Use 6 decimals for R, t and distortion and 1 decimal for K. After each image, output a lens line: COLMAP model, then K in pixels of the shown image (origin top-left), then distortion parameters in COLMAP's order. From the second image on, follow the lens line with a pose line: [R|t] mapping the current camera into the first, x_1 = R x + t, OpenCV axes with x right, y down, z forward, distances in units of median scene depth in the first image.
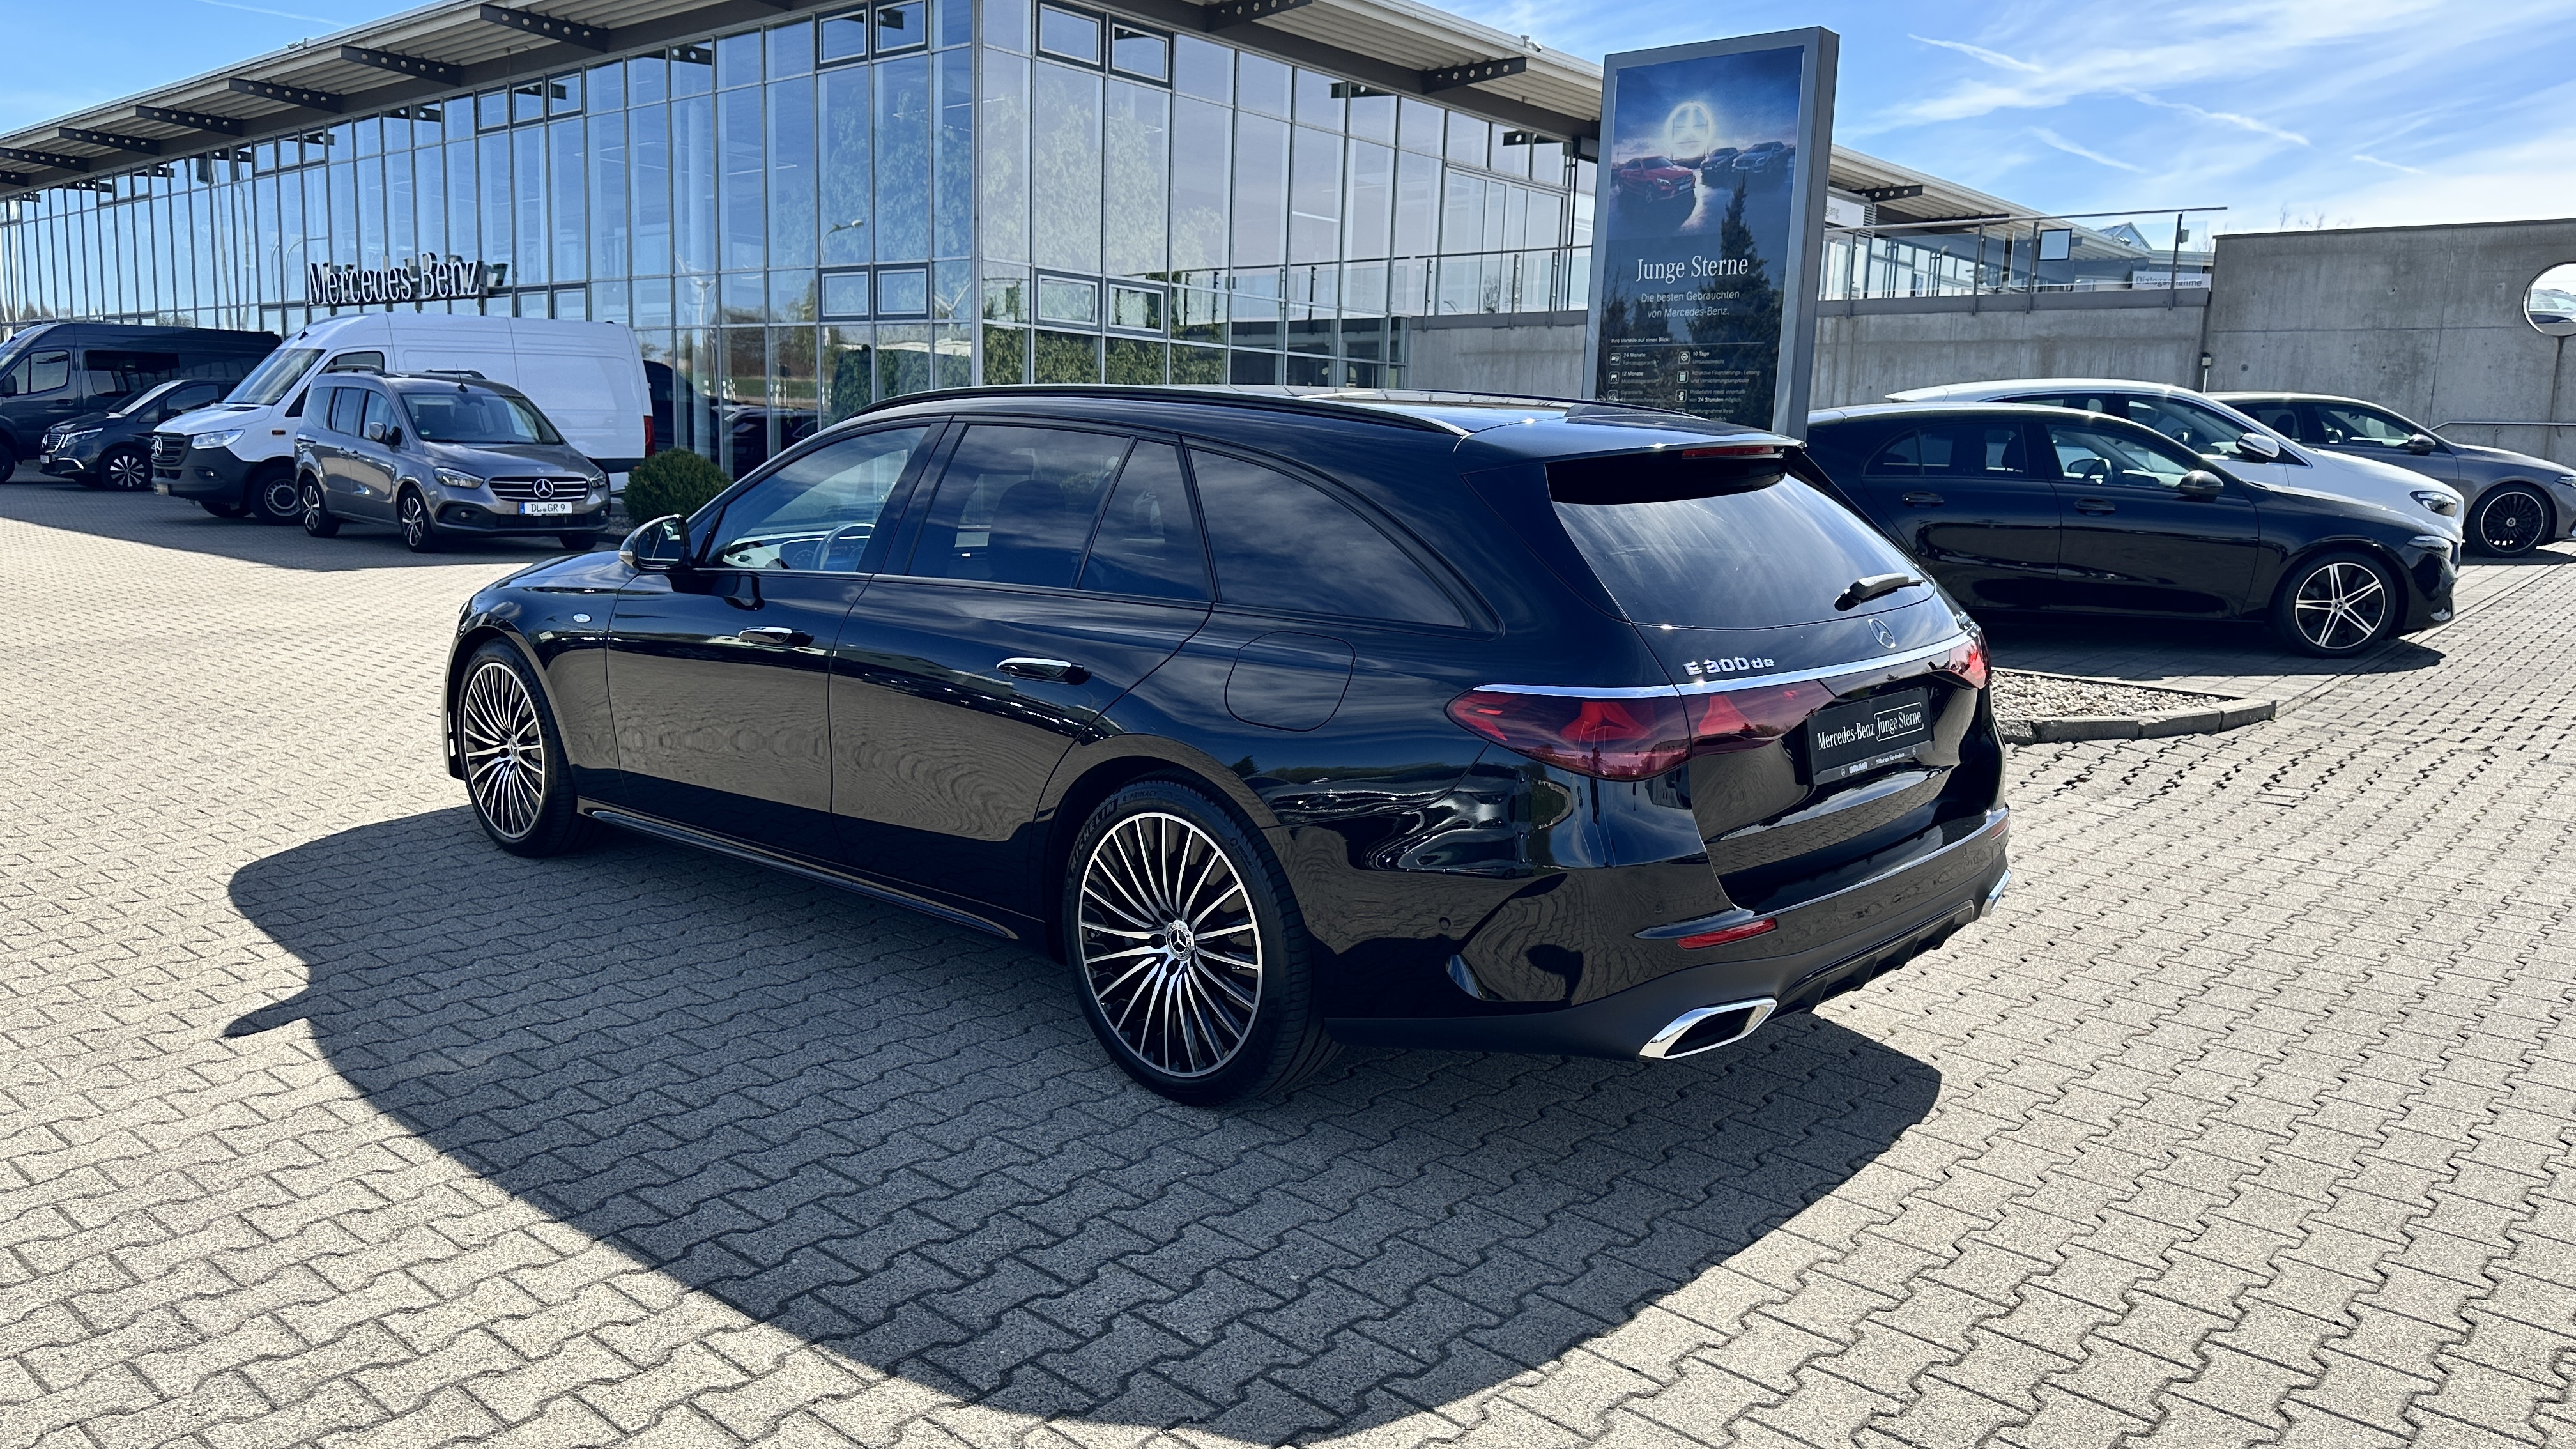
lens RADIAL K [[1759.0, 0, 1304.6], [0, 1759.0, 834.3], [0, 0, 1]] dist [0.050451, -0.064994]
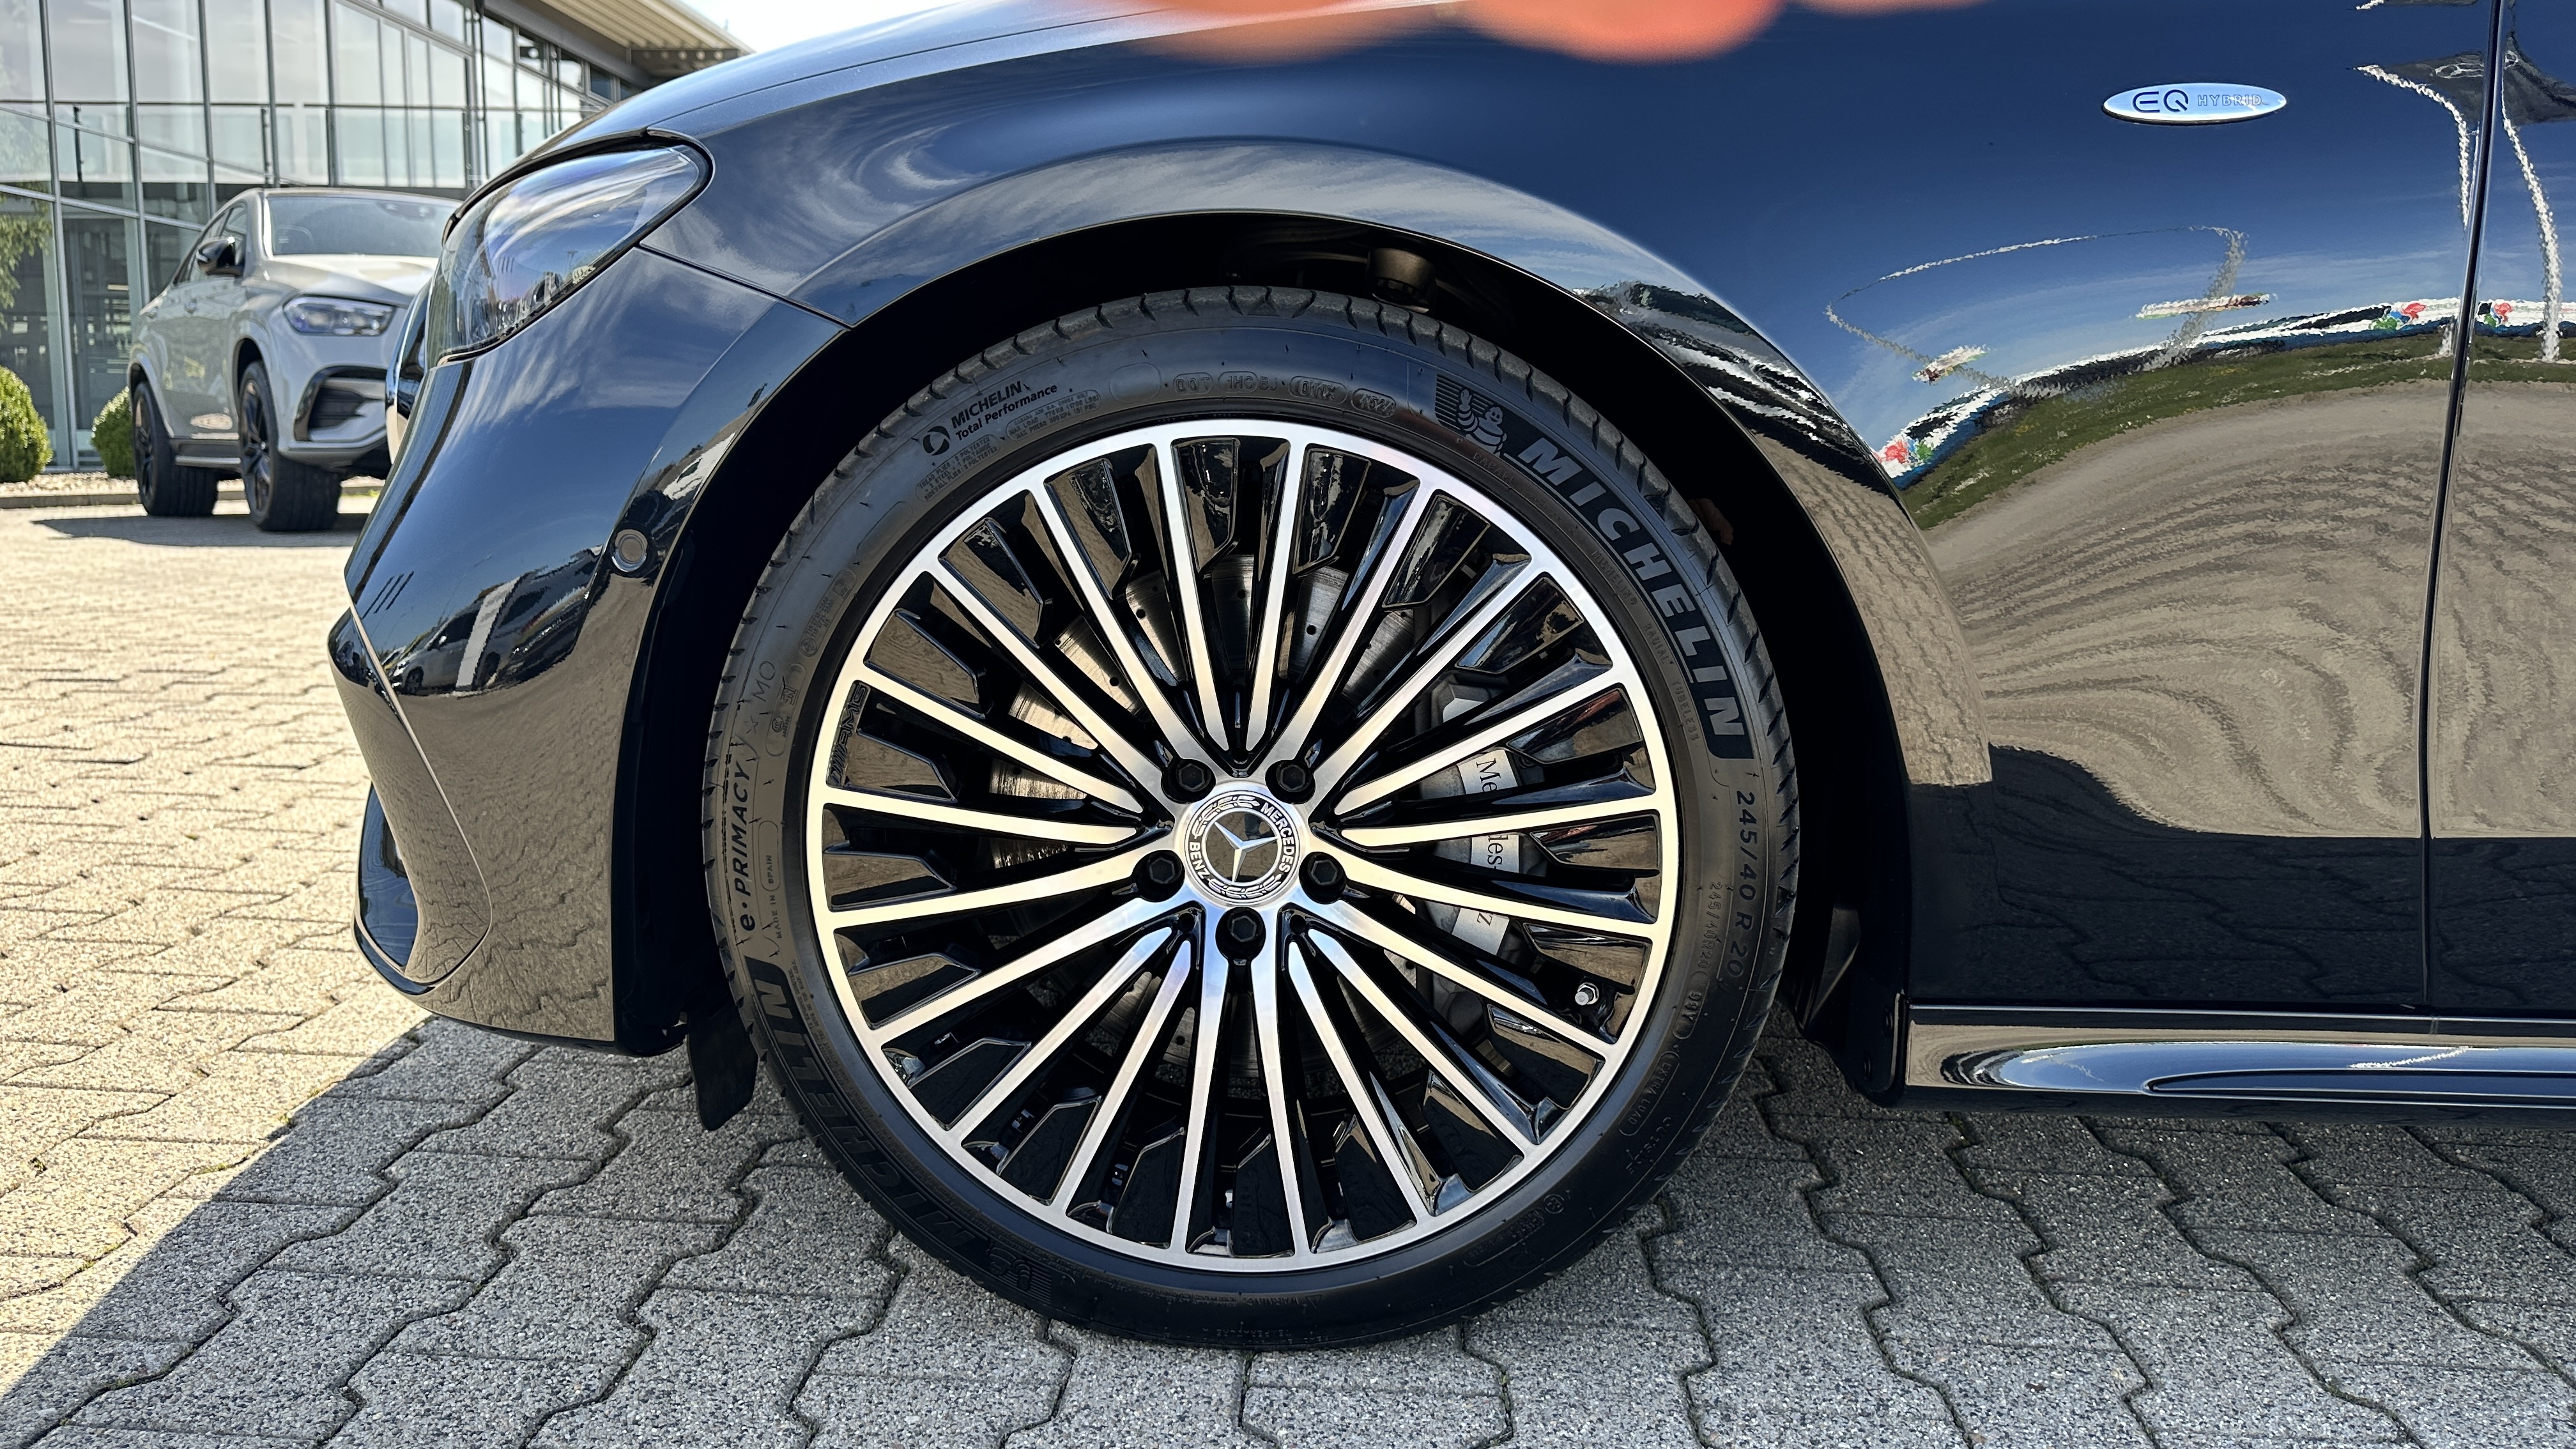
lens RADIAL K [[1783.4, 0, 1284.0], [0, 1783.4, 794.5], [0, 0, 1]] dist [0.097591, -0.118215]
pose [[0.792660, -0.123159, 0.597095, -0.373144], [0.128390, 0.991141, 0.033995, -0.039059], [-0.595992, 0.049715, 0.801450, 0.553973]]
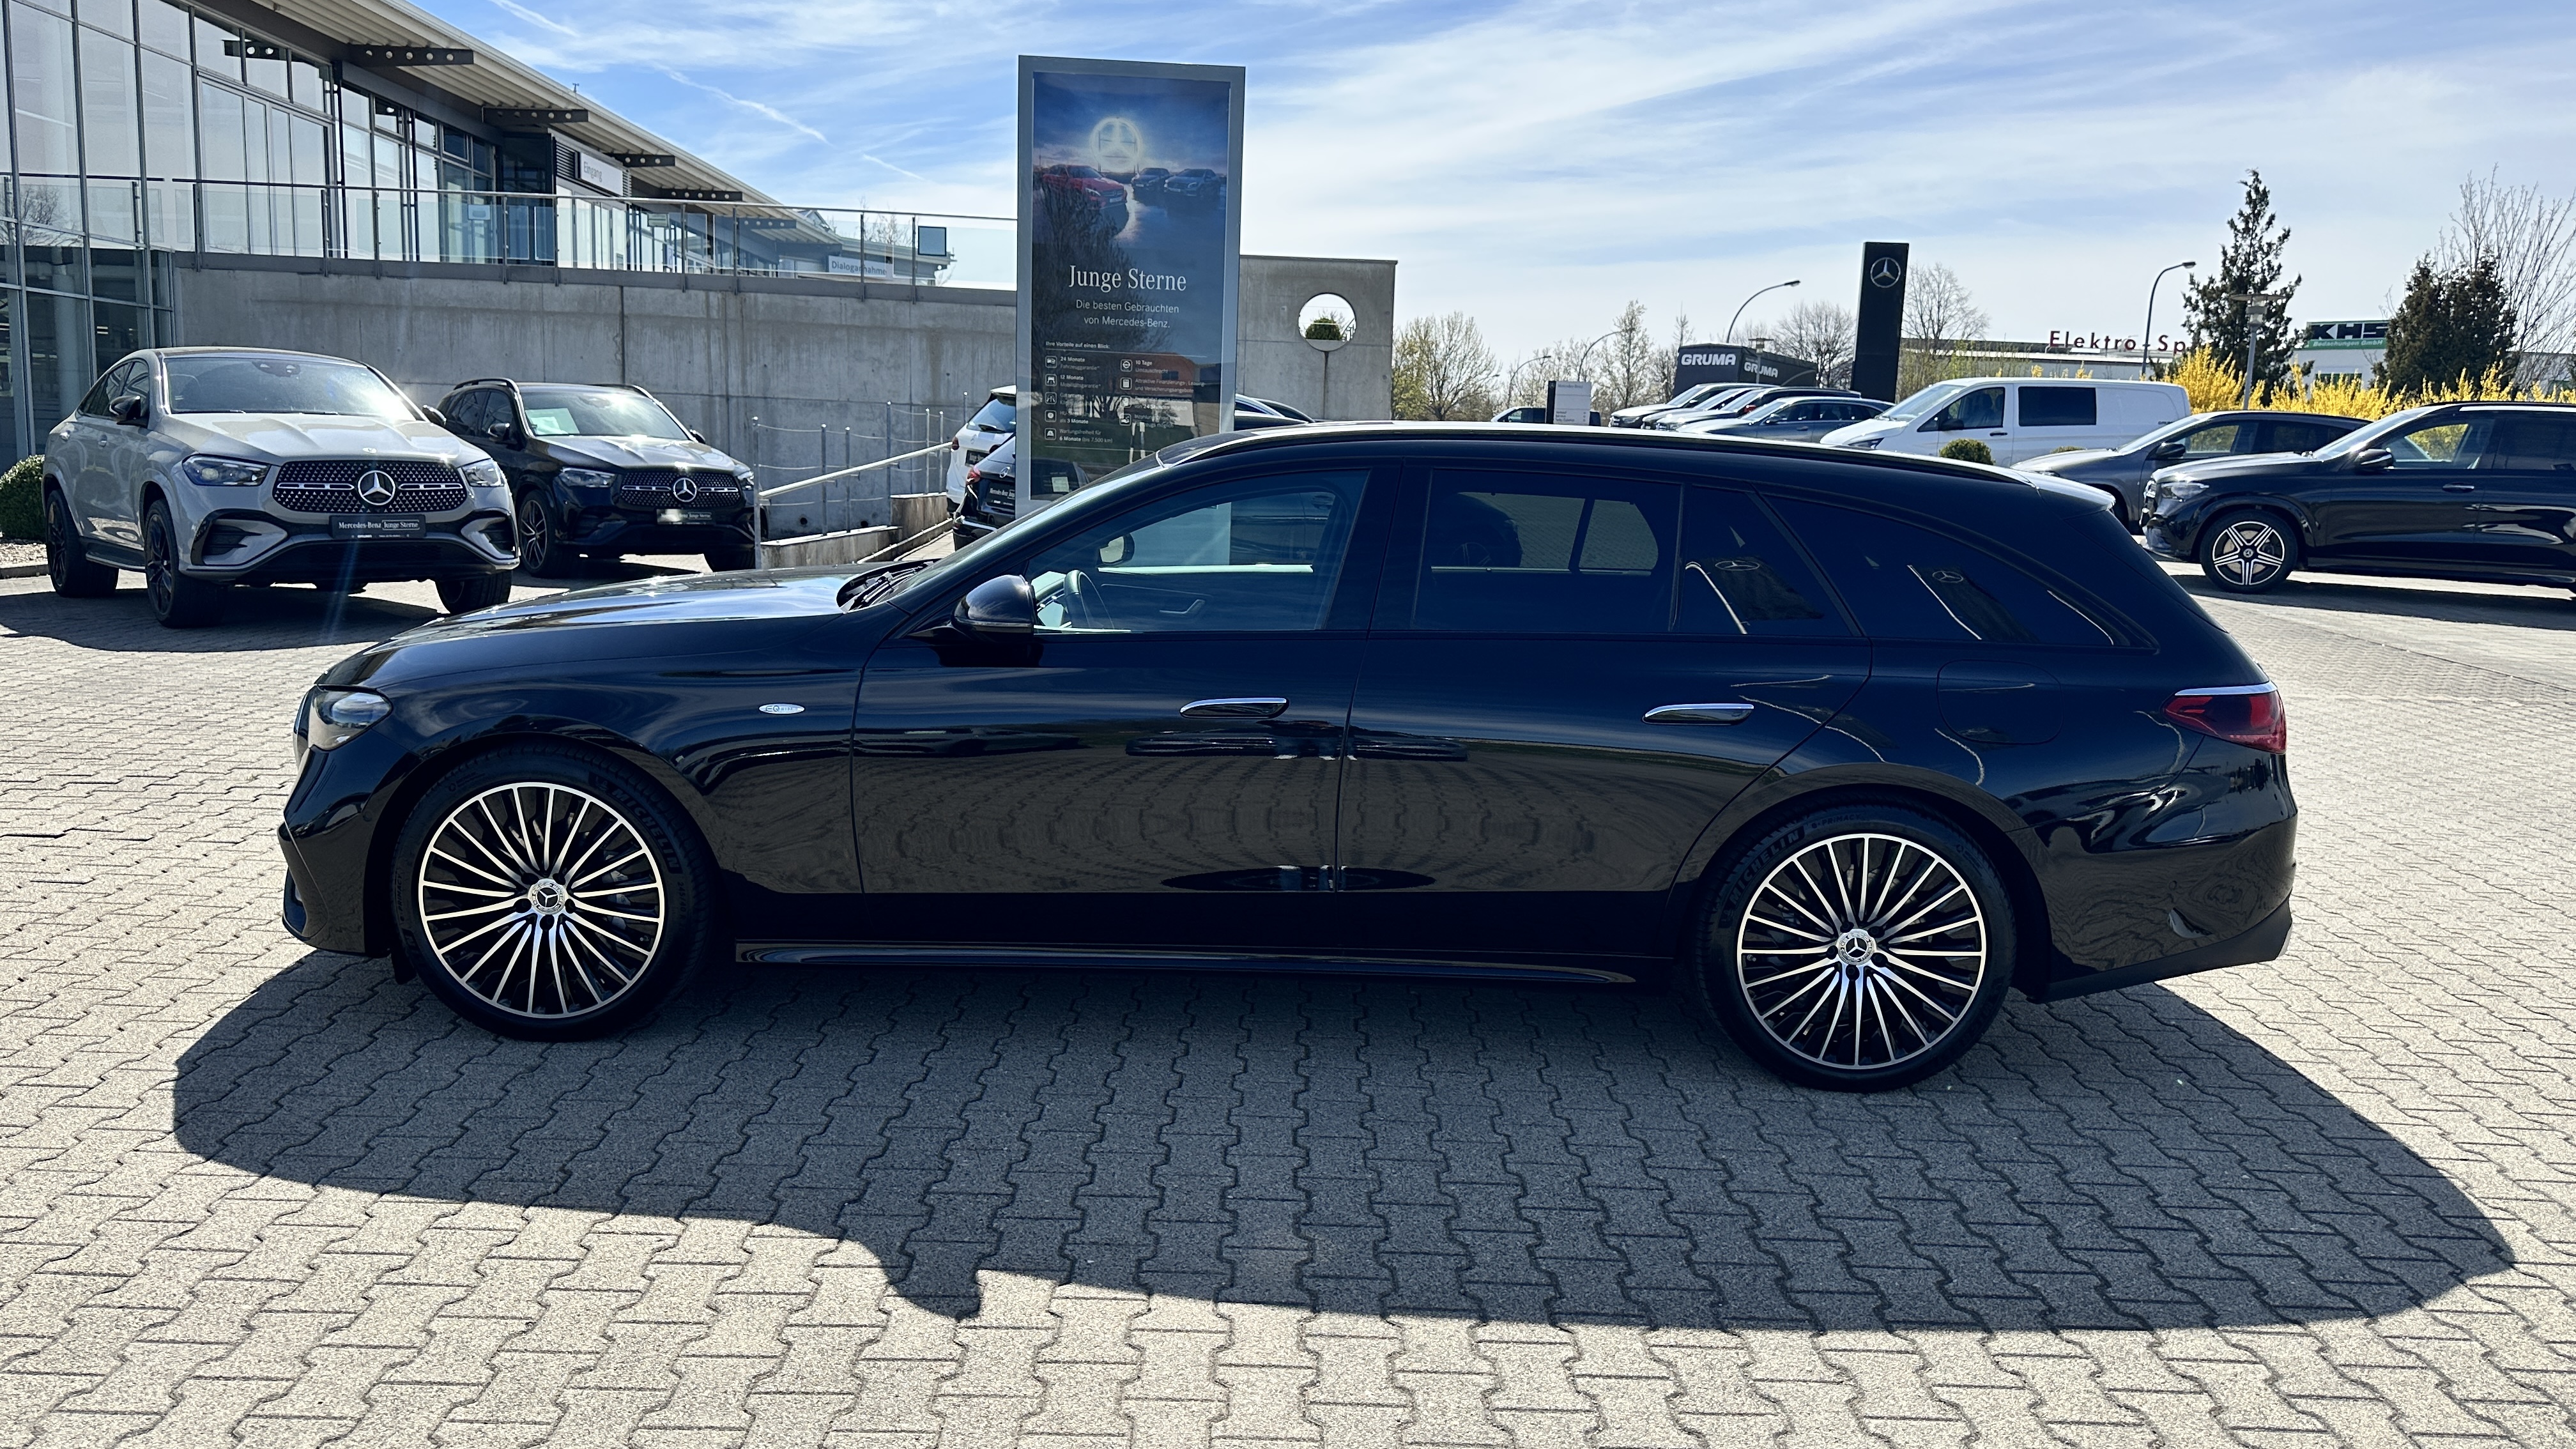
lens RADIAL K [[1759.0, 0, 1304.6], [0, 1759.0, 834.3], [0, 0, 1]] dist [0.050451, -0.064994]
pose [[0.743942, -0.134133, 0.654644, -0.453675], [0.122033, 0.990444, 0.064258, -0.053573], [-0.657007, 0.032084, 0.753201, 0.168339]]
